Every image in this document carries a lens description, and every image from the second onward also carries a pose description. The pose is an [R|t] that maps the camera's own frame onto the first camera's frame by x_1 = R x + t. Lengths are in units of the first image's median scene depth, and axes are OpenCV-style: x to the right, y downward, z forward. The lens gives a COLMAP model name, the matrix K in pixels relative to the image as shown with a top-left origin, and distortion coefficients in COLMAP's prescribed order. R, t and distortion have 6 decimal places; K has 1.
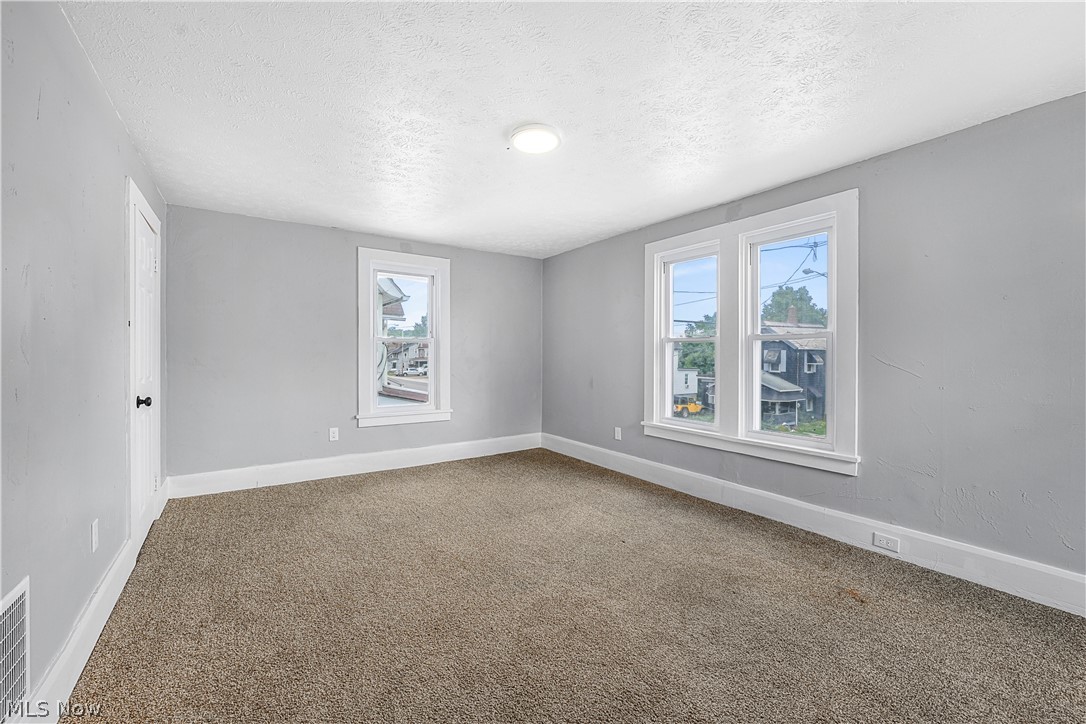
lens RADIAL K [[447.8, 0, 543.0], [0, 447.8, 362.0], [0, 0, 1]] dist [-0.001612, -0.000127]
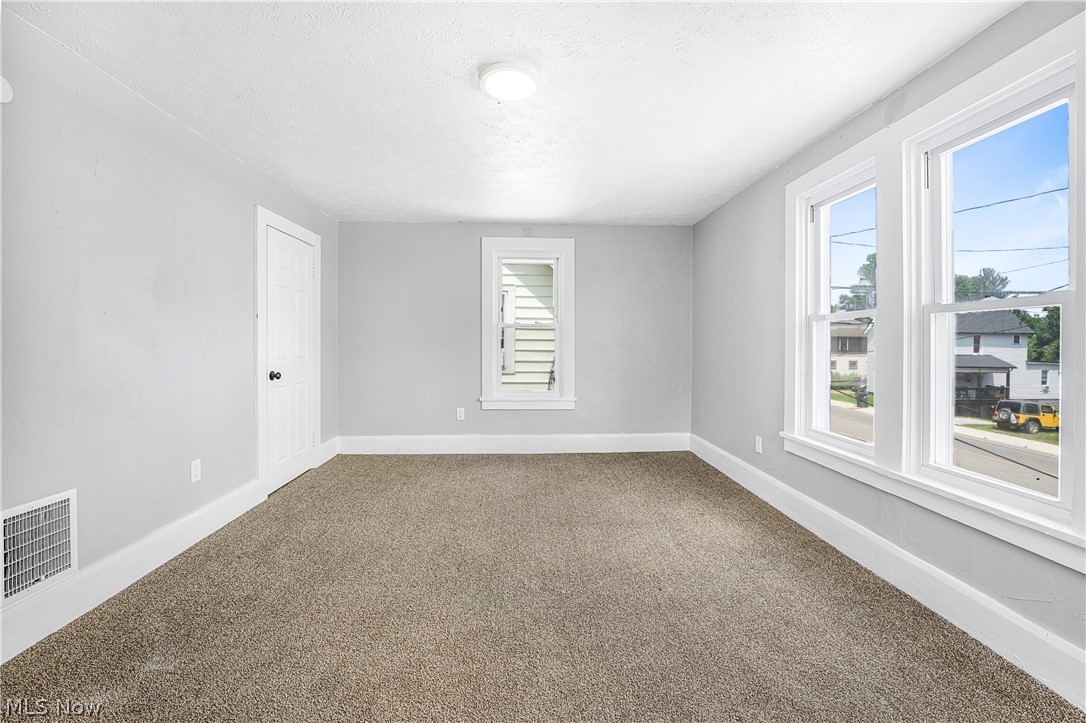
lens RADIAL K [[456.8, 0, 543.4], [0, 456.8, 348.9], [0, 0, 1]] dist [-0.016839, -0.000118]
pose [[0.848389, 0.007895, -0.529315, 0.304227], [-0.008302, 0.999964, 0.001607, 0.001826], [0.529309, 0.003031, 0.848424, 0.189089]]
